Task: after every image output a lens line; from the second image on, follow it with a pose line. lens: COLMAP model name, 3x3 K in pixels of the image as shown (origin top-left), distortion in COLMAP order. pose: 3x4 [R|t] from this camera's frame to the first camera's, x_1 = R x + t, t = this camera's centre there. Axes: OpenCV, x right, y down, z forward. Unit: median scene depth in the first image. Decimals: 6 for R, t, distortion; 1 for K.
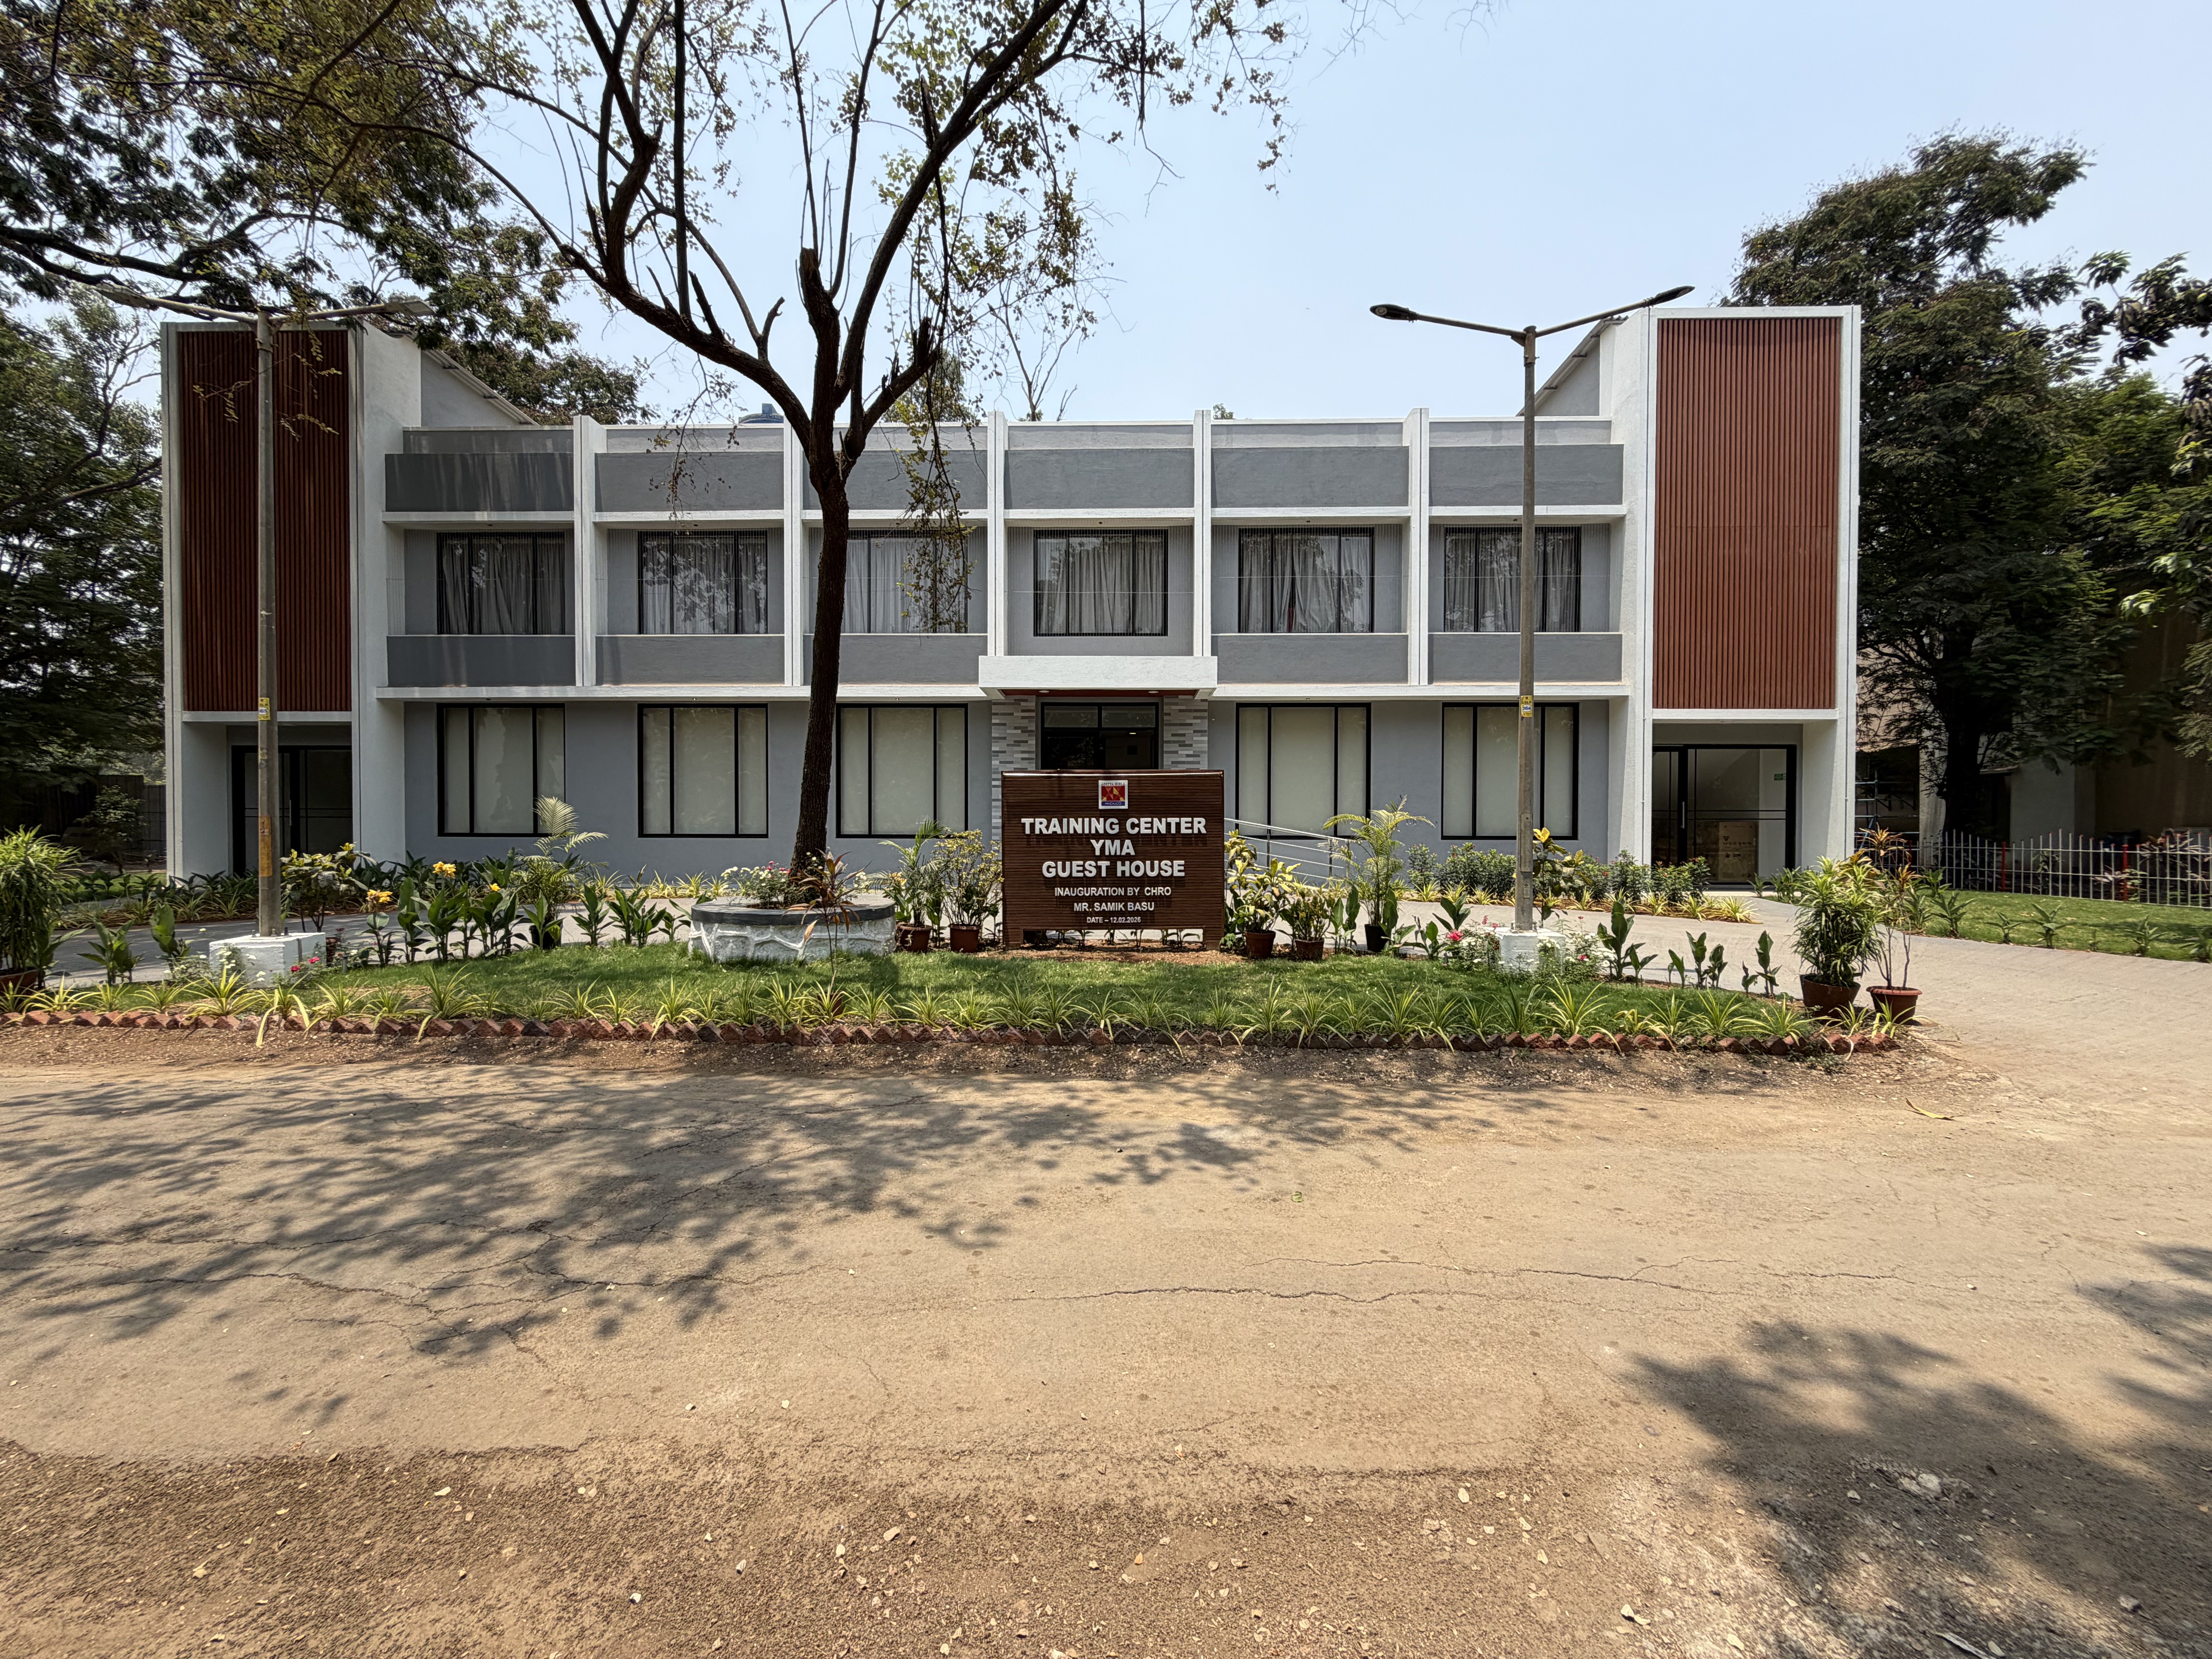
lens RADIAL K [[885.4, 0, 1100.3], [0, 885.4, 832.0], [0, 0, 1]] dist [0.002231, 0.000853]
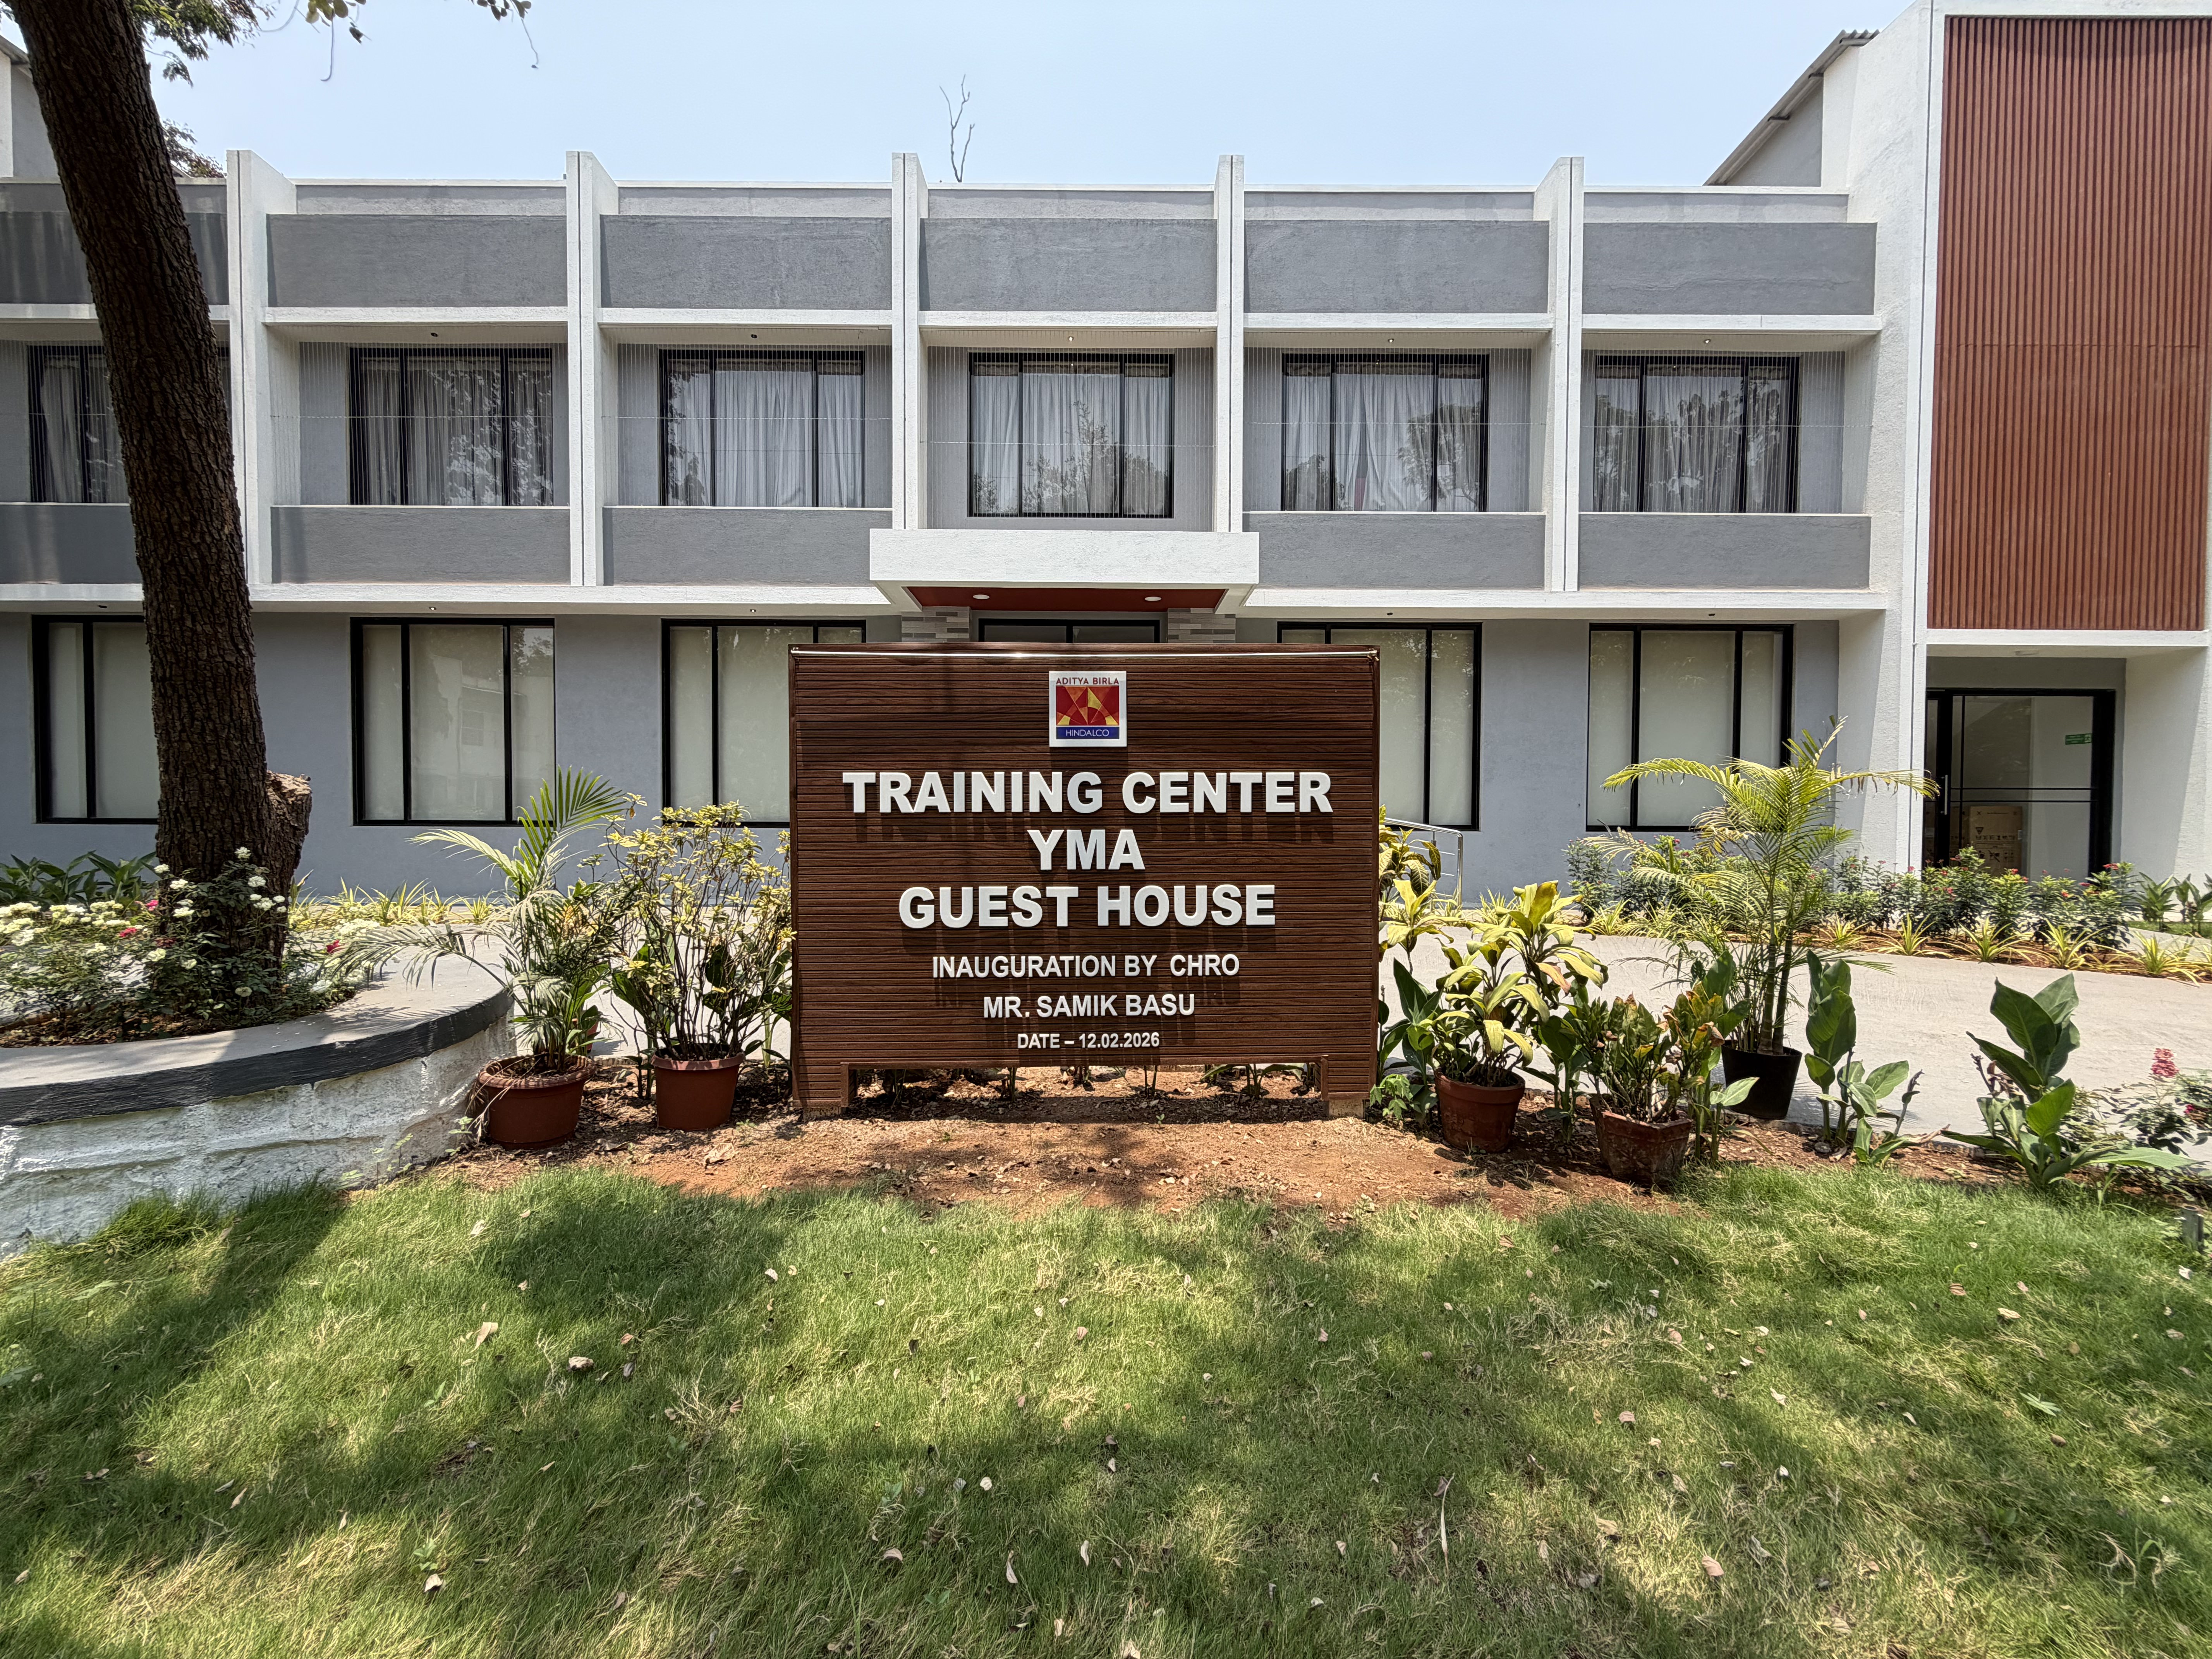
lens RADIAL K [[885.4, 0, 1102.8], [0, 885.4, 827.5], [0, 0, 1]] dist [0.002231, 0.000853]
pose [[0.999559, 0.002115, 0.029619, 0.005956], [-0.002243, 0.999988, 0.004305, 0.003883], [-0.029609, -0.004370, 0.999552, 0.372584]]
